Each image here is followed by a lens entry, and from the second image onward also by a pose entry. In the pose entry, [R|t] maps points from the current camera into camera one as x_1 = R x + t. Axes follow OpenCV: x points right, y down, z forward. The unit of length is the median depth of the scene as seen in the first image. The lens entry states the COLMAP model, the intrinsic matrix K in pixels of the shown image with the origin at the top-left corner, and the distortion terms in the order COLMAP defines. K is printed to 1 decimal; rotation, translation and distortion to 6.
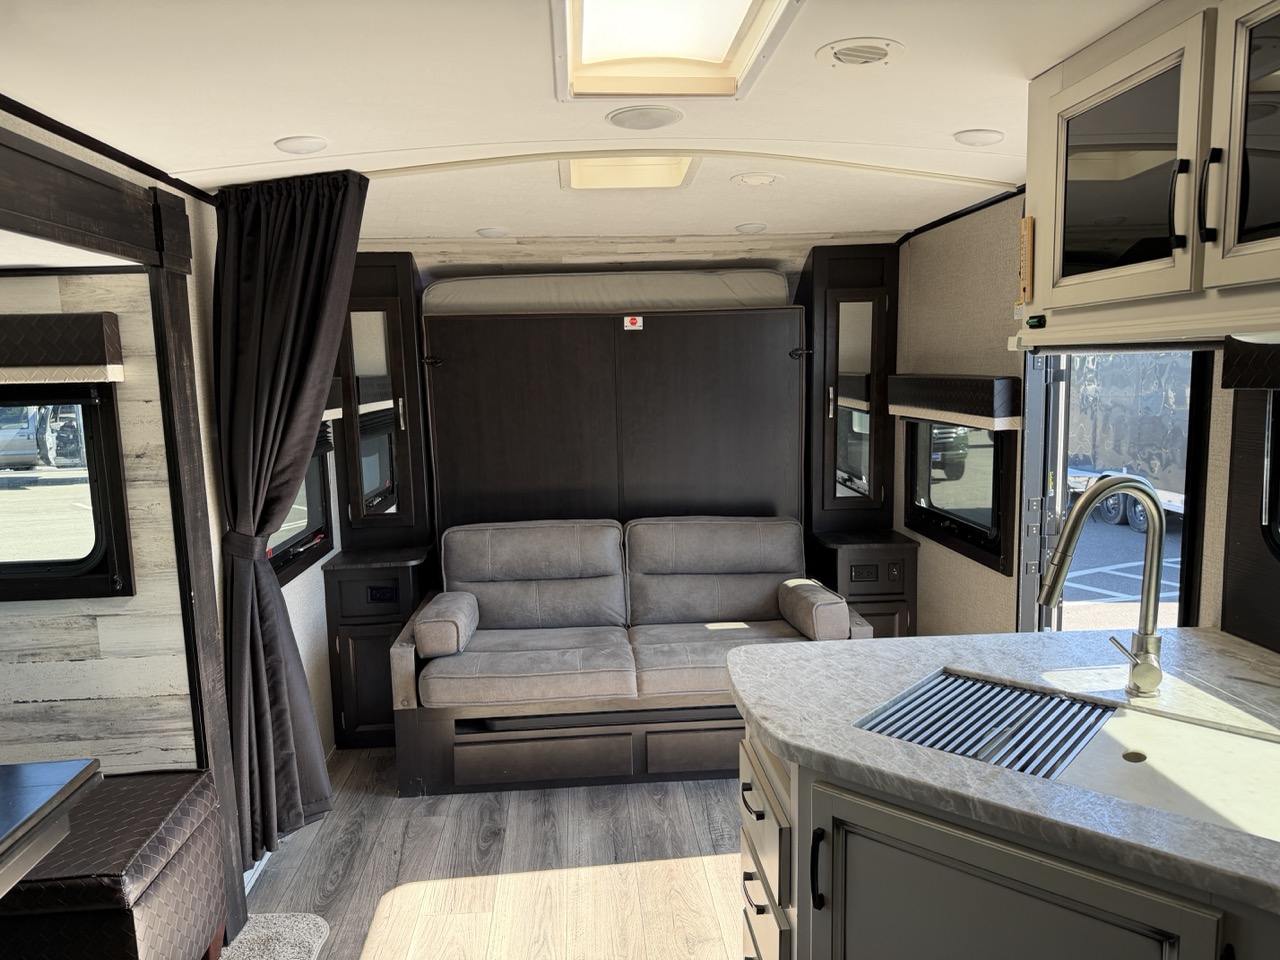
lens RADIAL K [[891.4, 0, 636.0], [0, 891.4, 487.0], [0, 0, 1]] dist [0.054517, -0.077508]
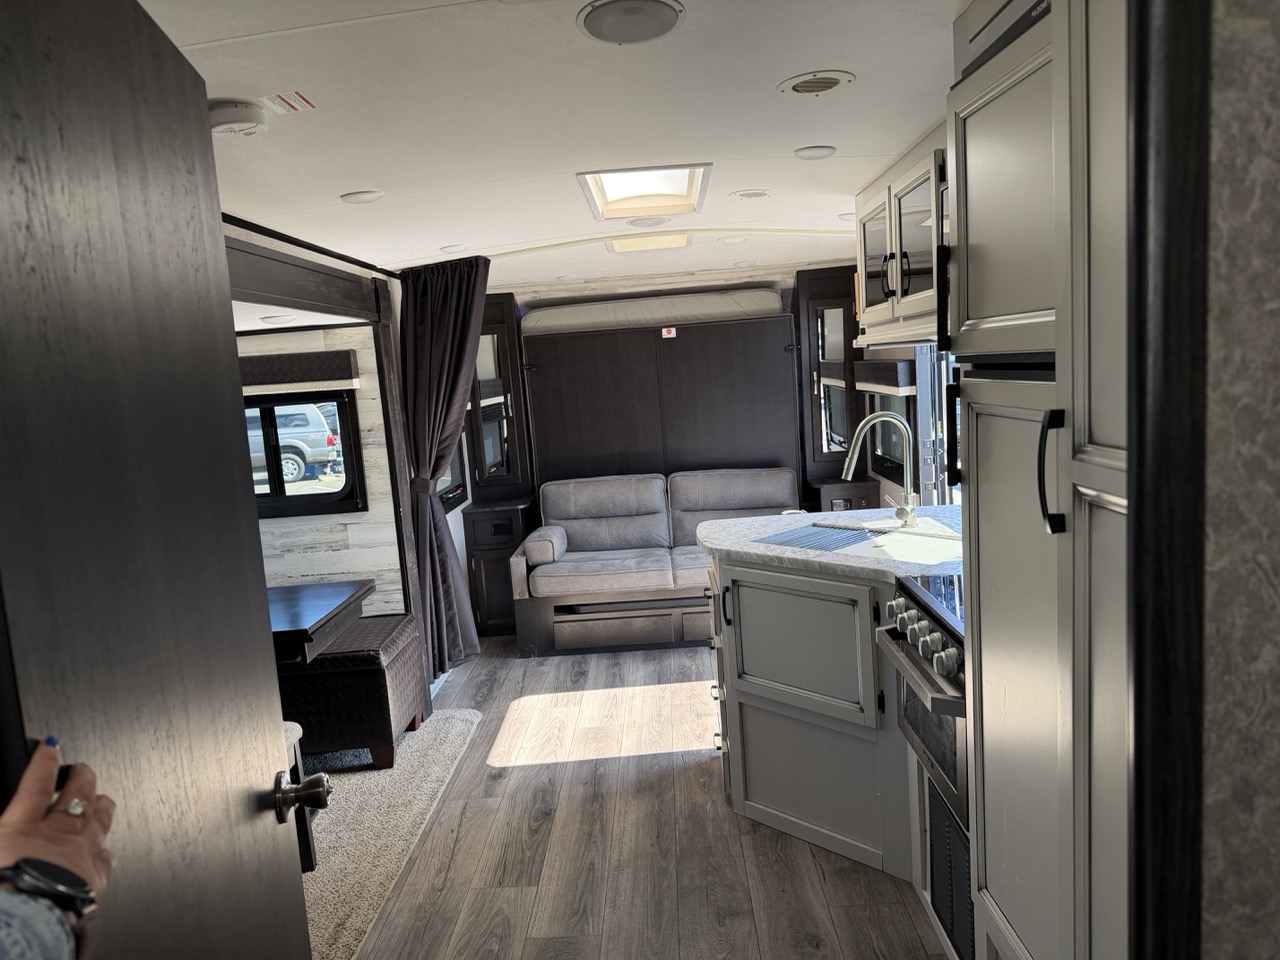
lens RADIAL K [[891.4, 0, 641.2], [0, 891.4, 483.7], [0, 0, 1]] dist [0.054517, -0.077508]
pose [[0.994745, -0.034913, -0.096242, 0.094856], [0.035088, 0.999384, 0.000126, 0.060656], [0.096178, -0.003502, 0.995358, -0.472879]]
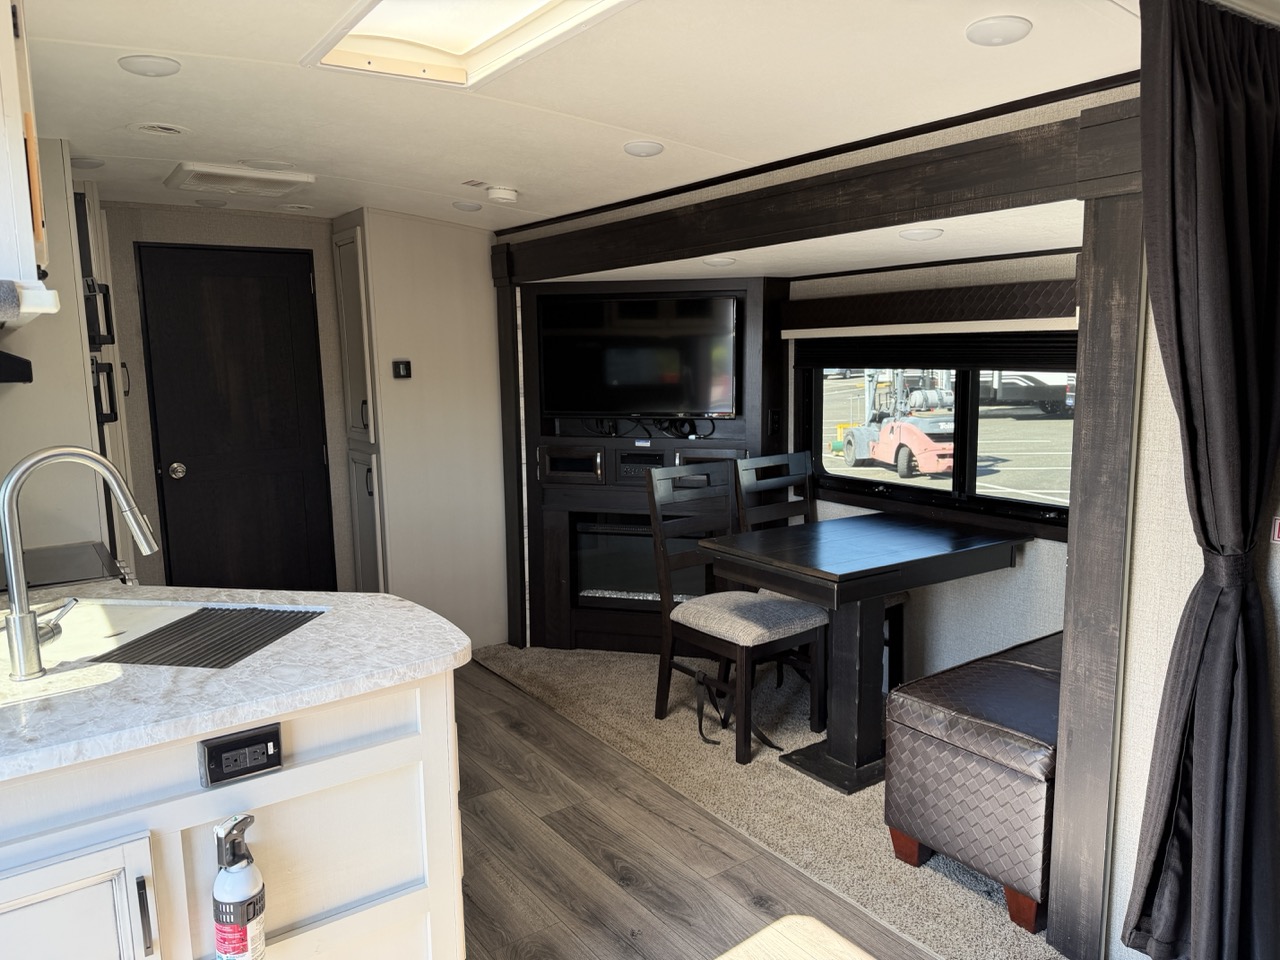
lens RADIAL K [[891.4, 0, 644.1], [0, 891.4, 480.6], [0, 0, 1]] dist [0.054517, -0.077508]
pose [[-0.848938, 0.114741, -0.515886, 0.239609], [-0.032230, 0.963090, 0.267244, -0.133137], [0.527508, 0.243501, -0.813906, 1.063468]]
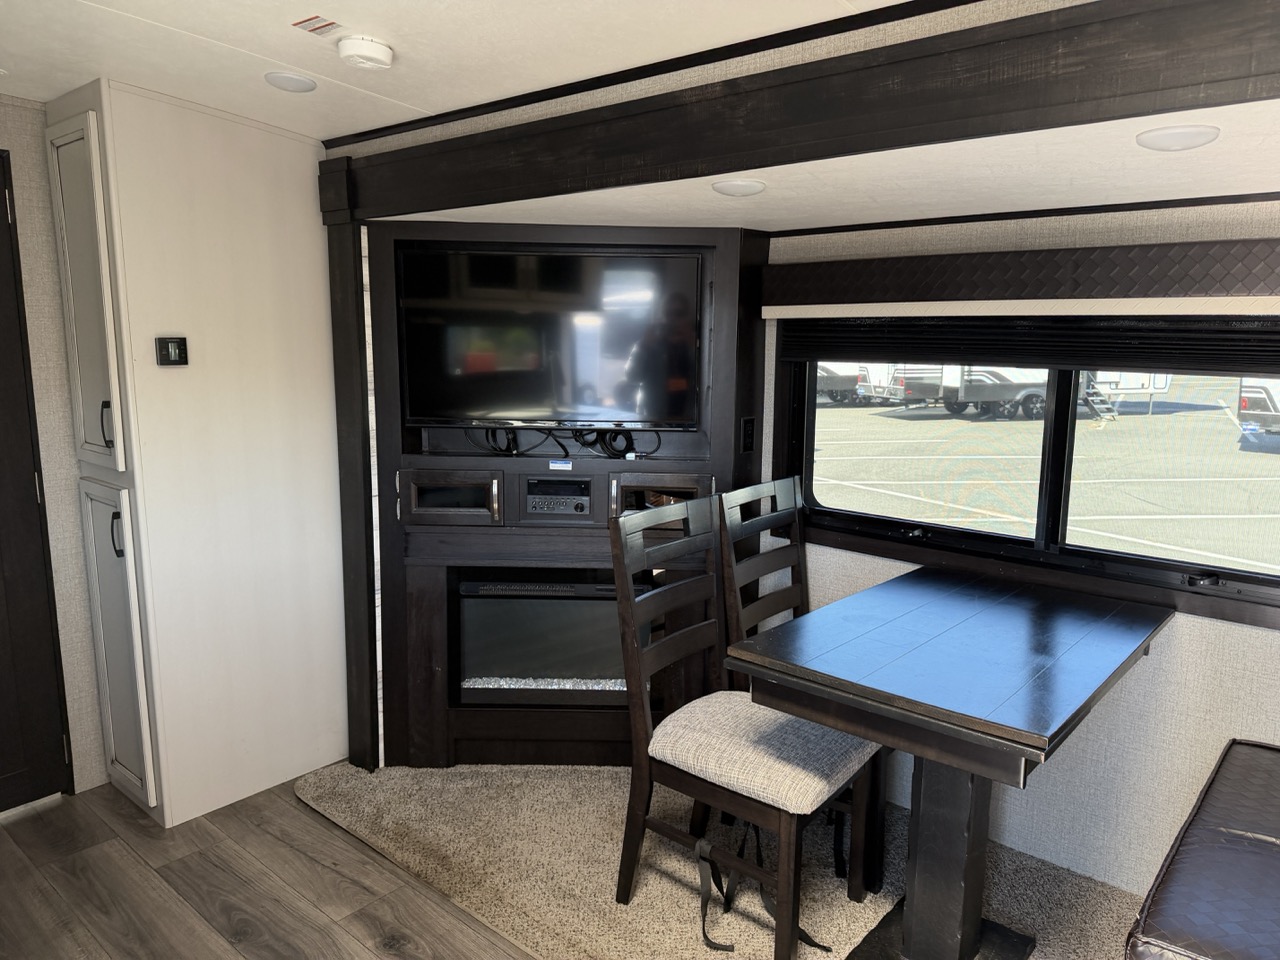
lens RADIAL K [[891.4, 0, 636.0], [0, 891.4, 476.5], [0, 0, 1]] dist [0.054517, -0.077508]
pose [[-0.707015, 0.132887, -0.694601, 0.137791], [-0.082790, 0.959881, 0.267908, -0.076495], [0.702335, 0.246921, -0.667649, 0.670075]]
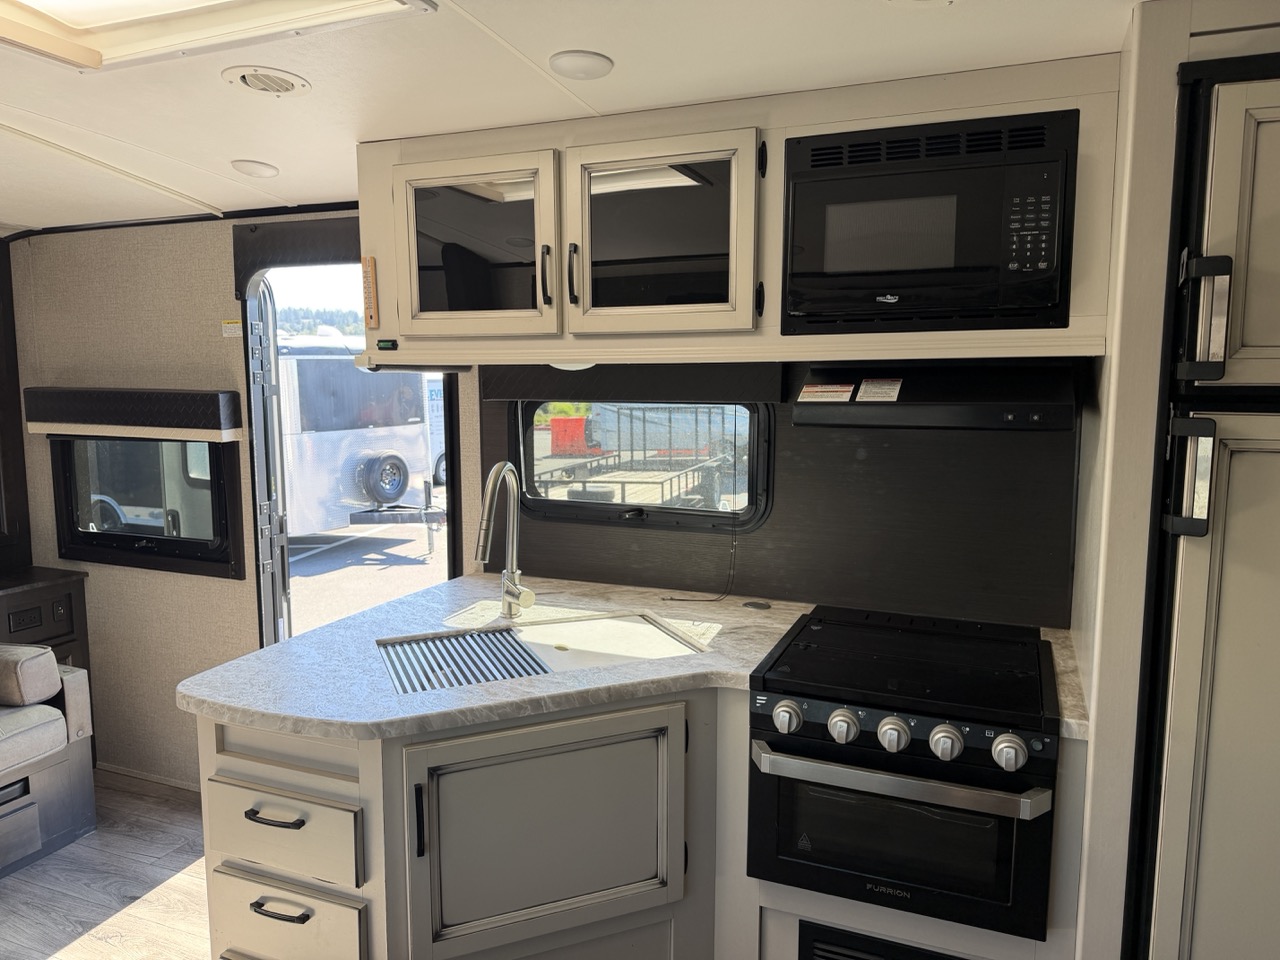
lens RADIAL K [[891.4, 0, 656.0], [0, 891.4, 476.4], [0, 0, 1]] dist [0.054517, -0.077508]
pose [[0.423095, -0.078742, 0.902657, -0.293136], [0.107984, 0.993499, 0.036053, -0.006145], [-0.899628, 0.082219, 0.428847, 0.093820]]
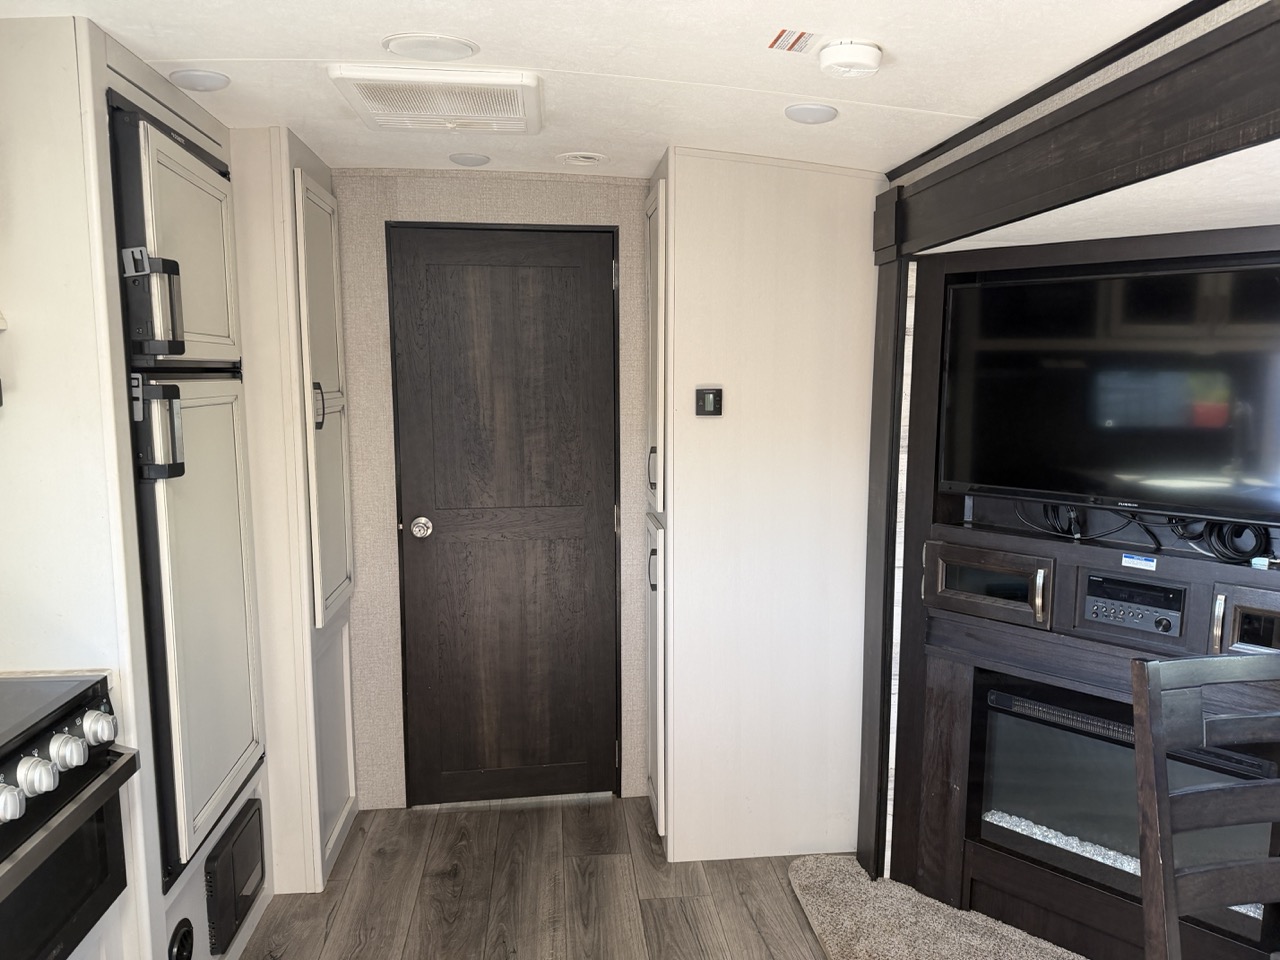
lens RADIAL K [[891.4, 0, 637.0], [0, 891.4, 482.2], [0, 0, 1]] dist [0.054517, -0.077508]
pose [[-0.999374, 0.028856, -0.020455, -0.039596], [0.022772, 0.967410, 0.252188, -0.071595], [0.027066, 0.251565, -0.967462, 0.629461]]
